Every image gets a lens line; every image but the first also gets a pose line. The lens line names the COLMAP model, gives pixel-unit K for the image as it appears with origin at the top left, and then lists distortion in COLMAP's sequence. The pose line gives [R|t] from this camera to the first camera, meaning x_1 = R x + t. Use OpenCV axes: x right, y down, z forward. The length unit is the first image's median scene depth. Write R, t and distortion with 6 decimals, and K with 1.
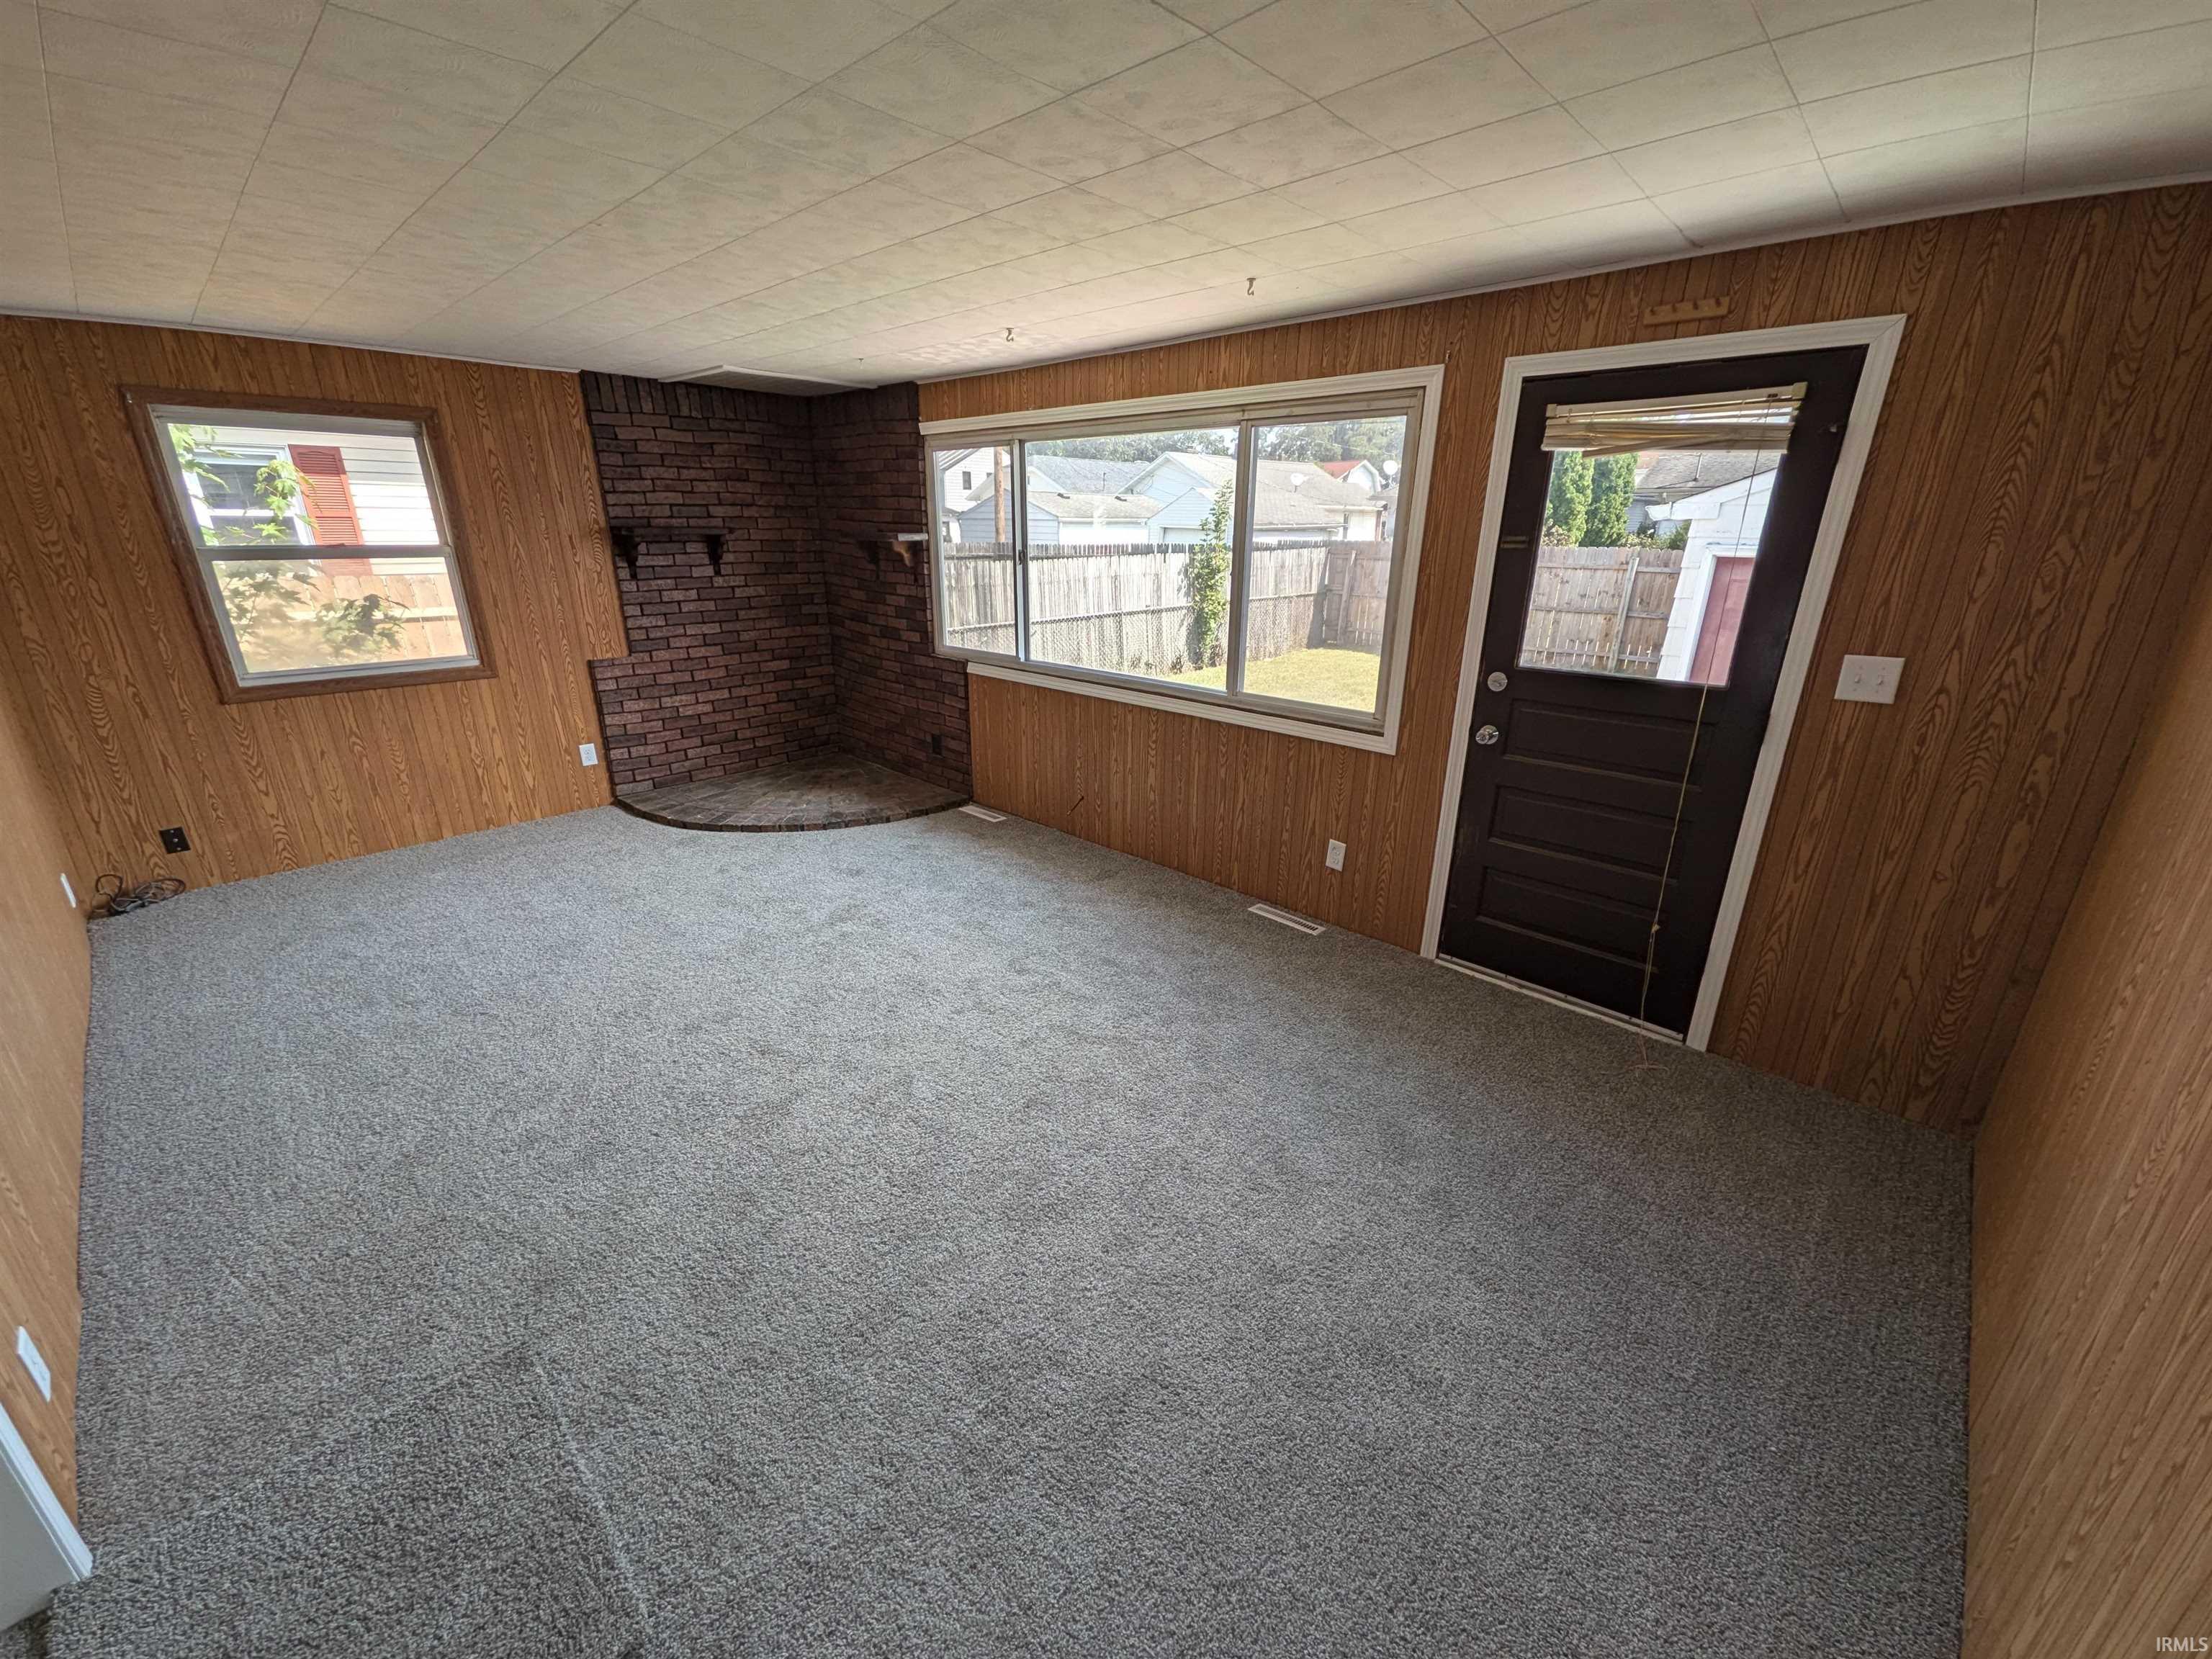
lens RADIAL K [[873.1, 0, 1113.8], [0, 873.1, 825.9], [0, 0, 1]] dist [0.005524, 0.000500]
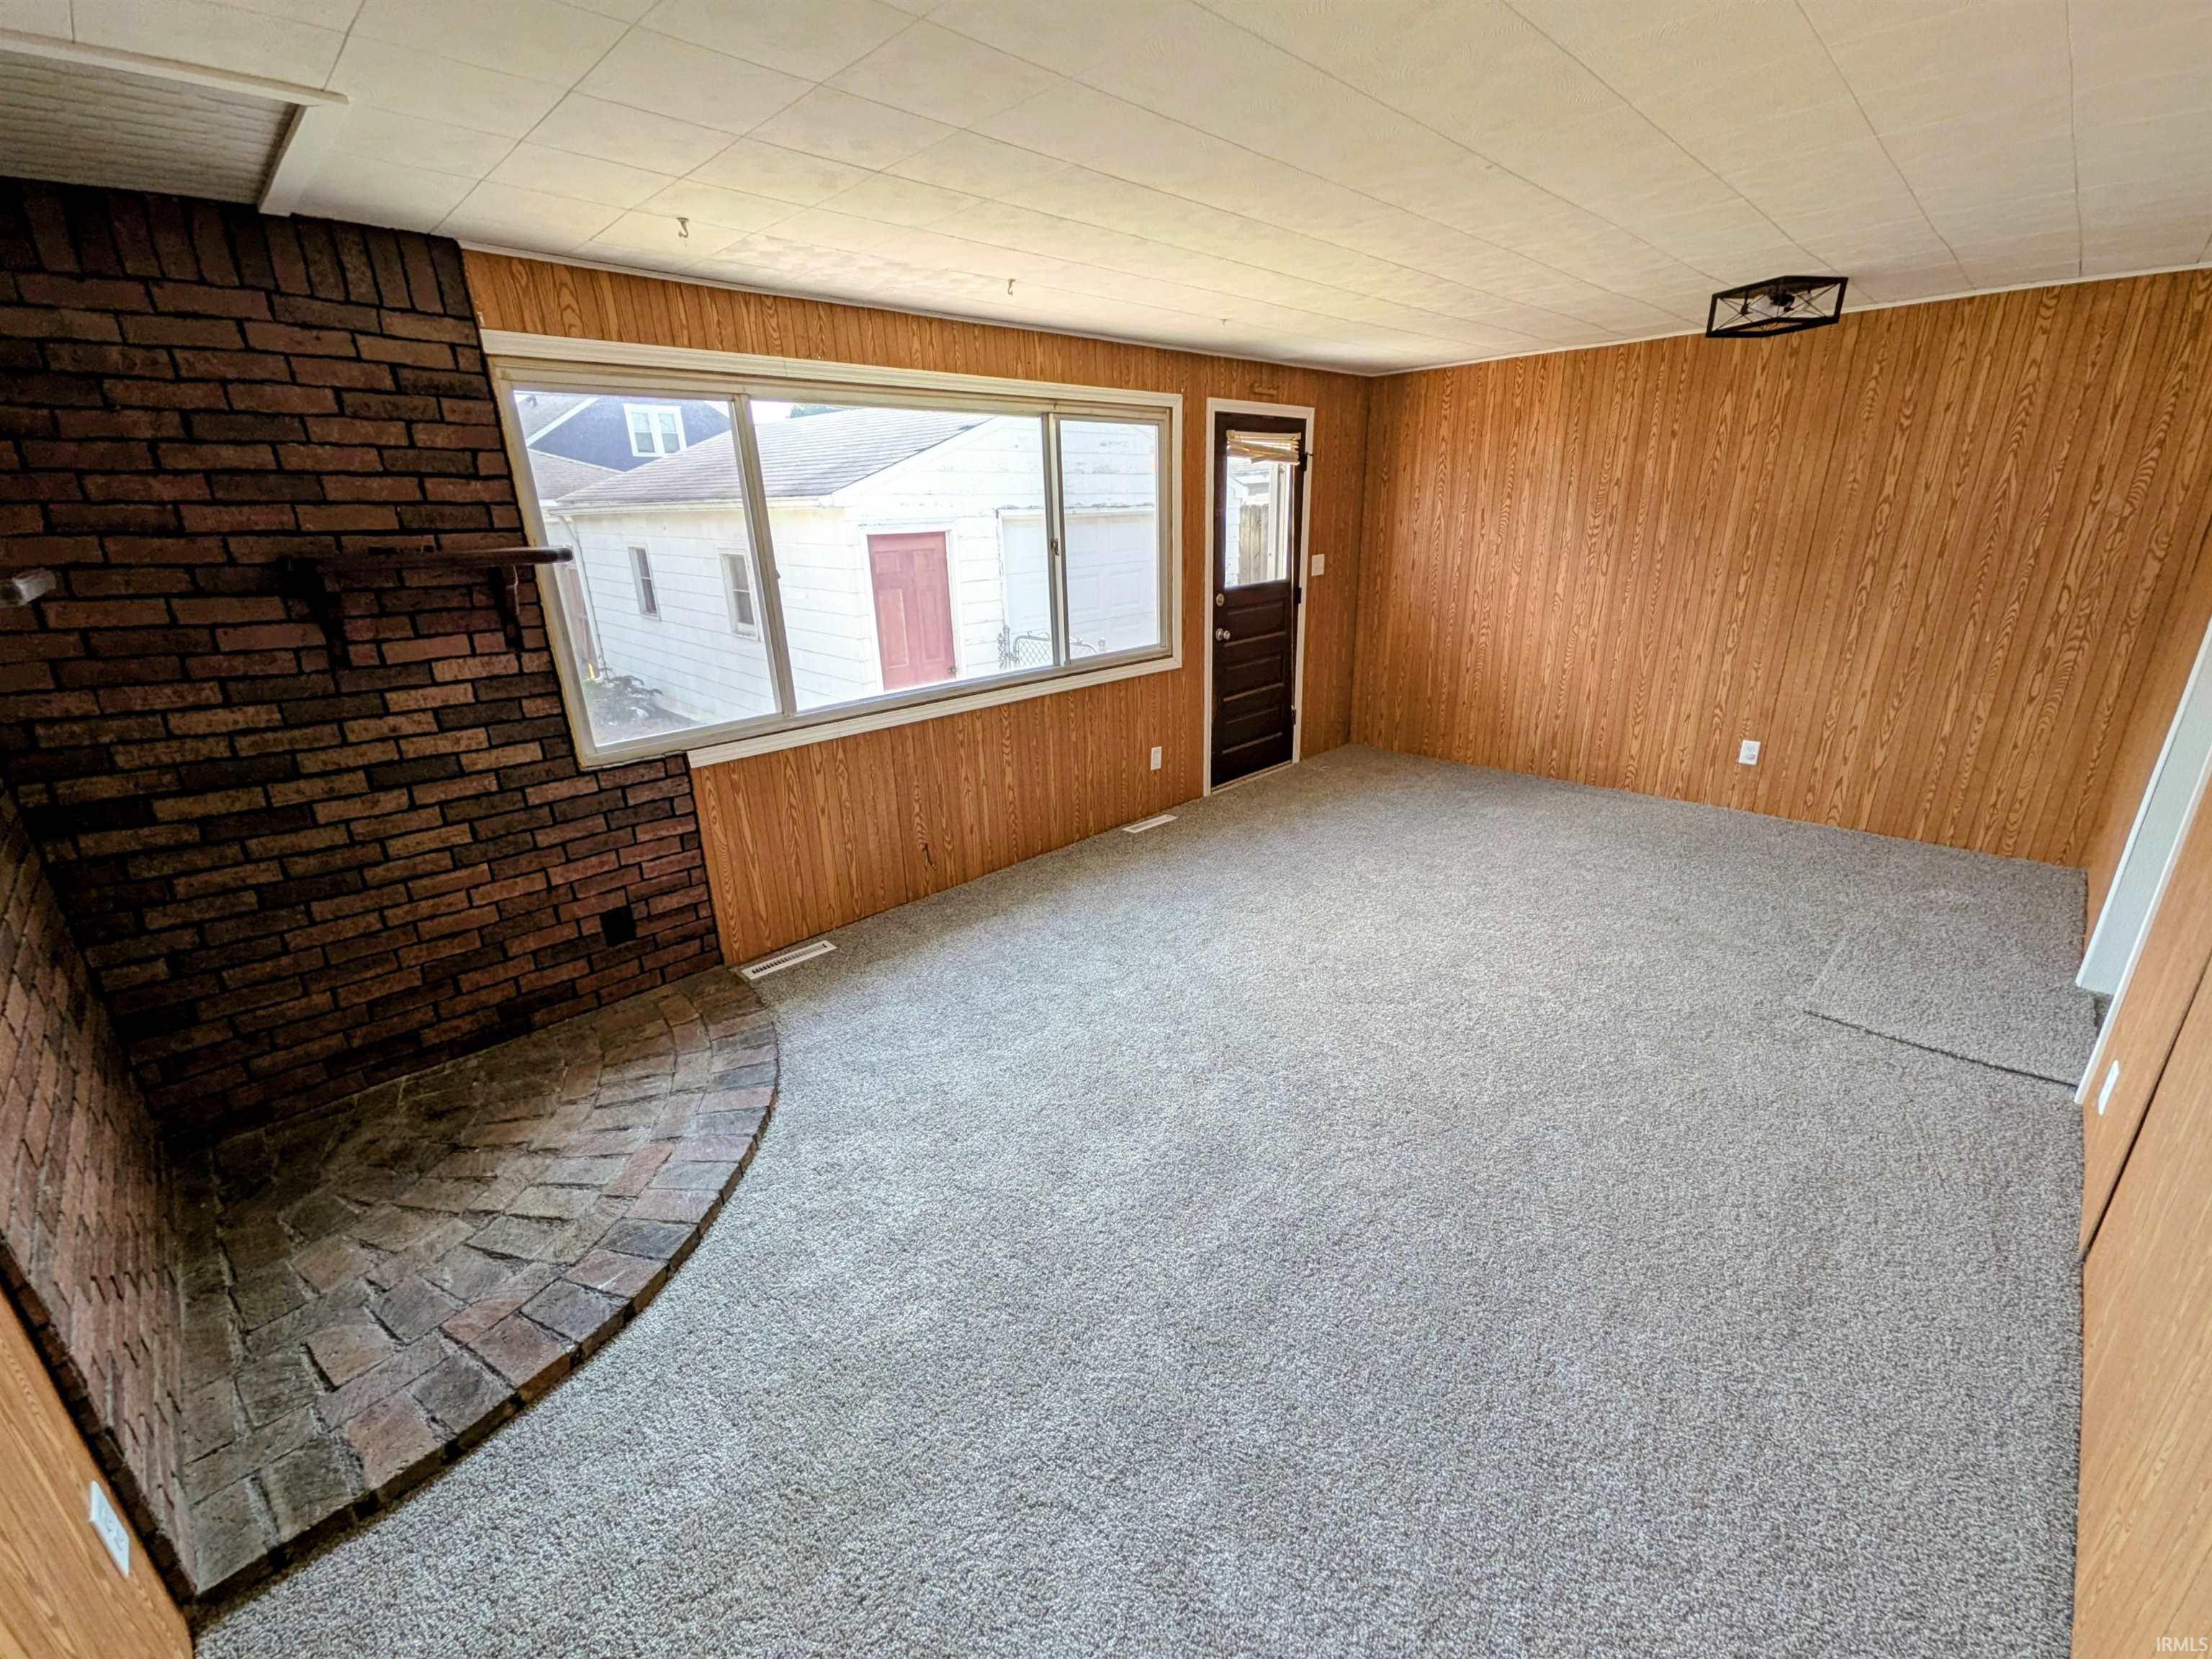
lens RADIAL K [[906.8, 0, 1106.0], [0, 906.8, 829.5], [0, 0, 1]] dist [0.003032, 0.000291]
pose [[0.031176, -0.343420, 0.938664, -0.759288], [0.356410, 0.881206, 0.310561, -0.230325], [-0.933809, 0.324867, 0.149870, 0.647704]]
